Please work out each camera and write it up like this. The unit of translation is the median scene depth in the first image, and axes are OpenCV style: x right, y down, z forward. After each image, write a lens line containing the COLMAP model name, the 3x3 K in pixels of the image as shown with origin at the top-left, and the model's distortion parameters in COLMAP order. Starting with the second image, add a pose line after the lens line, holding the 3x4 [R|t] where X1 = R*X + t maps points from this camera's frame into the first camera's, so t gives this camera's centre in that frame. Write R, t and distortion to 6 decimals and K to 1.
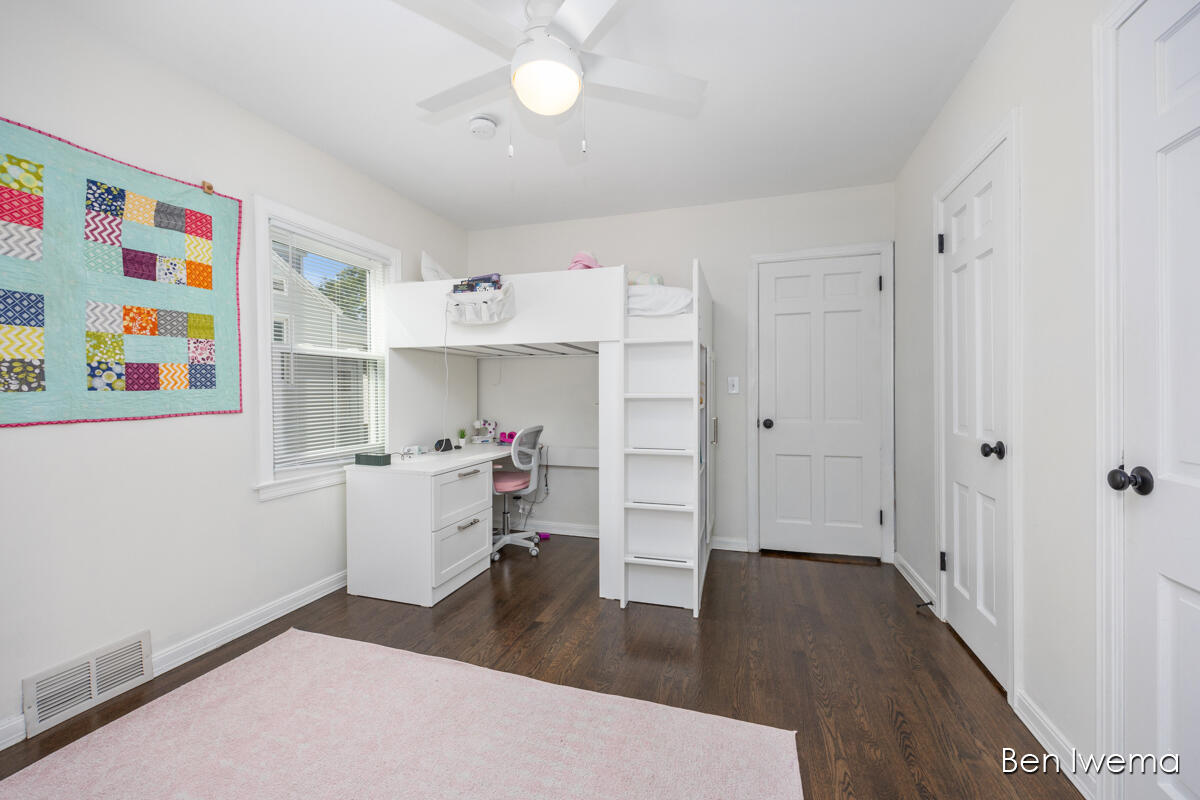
lens RADIAL K [[482.3, 0, 599.5], [0, 482.3, 395.5], [0, 0, 1]] dist [-0.001205, -0.000130]
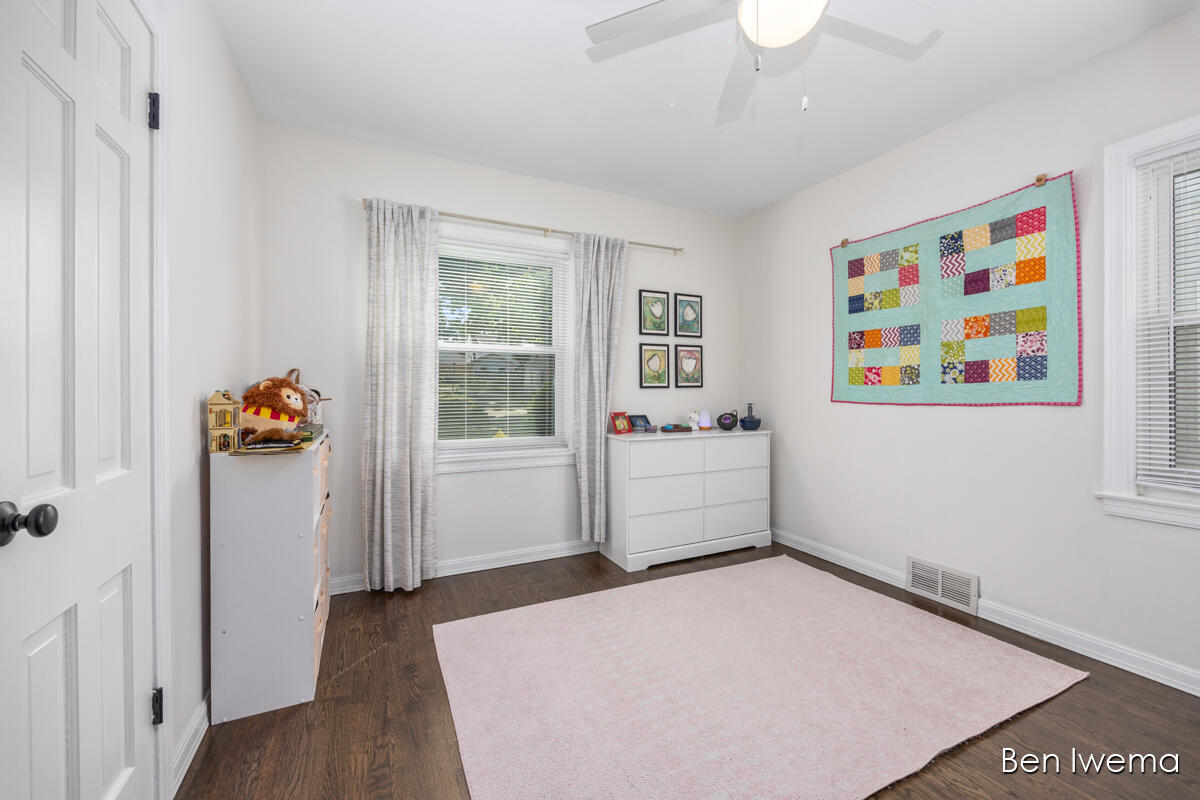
lens RADIAL K [[482.3, 0, 599.5], [0, 482.3, 395.5], [0, 0, 1]] dist [-0.001205, -0.000130]
pose [[-0.728726, 0.011409, -0.684710, 0.615353], [0.002070, 0.999893, 0.014458, 0.002469], [0.684802, 0.009119, -0.728672, 1.233105]]
